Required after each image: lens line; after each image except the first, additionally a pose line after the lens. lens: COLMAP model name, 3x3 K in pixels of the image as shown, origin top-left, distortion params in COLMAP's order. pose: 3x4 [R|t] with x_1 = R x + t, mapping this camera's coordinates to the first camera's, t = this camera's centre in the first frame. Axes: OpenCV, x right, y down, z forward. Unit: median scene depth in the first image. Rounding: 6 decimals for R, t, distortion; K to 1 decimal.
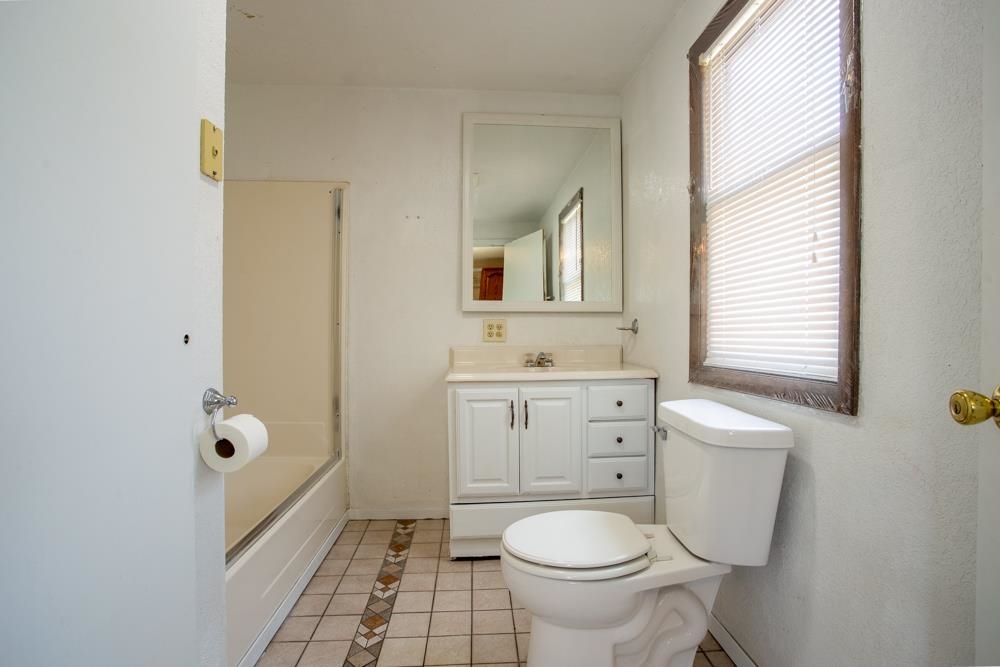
lens RADIAL K [[488.8, 0, 503.4], [0, 488.8, 334.2], [0, 0, 1]] dist [-0.070554, 0.026250]
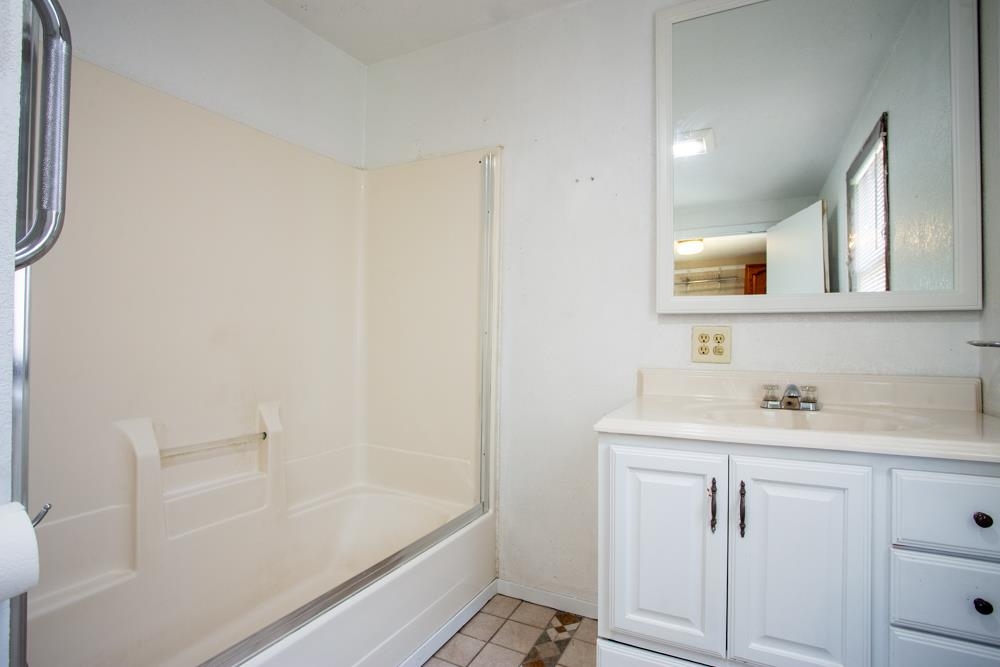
lens RADIAL K [[488.8, 0, 503.4], [0, 488.8, 334.2], [0, 0, 1]] dist [-0.070554, 0.026250]
pose [[0.859842, 0.002459, -0.510555, 0.070506], [-0.012742, 0.999780, -0.016644, -0.006930], [0.510402, 0.020817, 0.859684, 0.353007]]
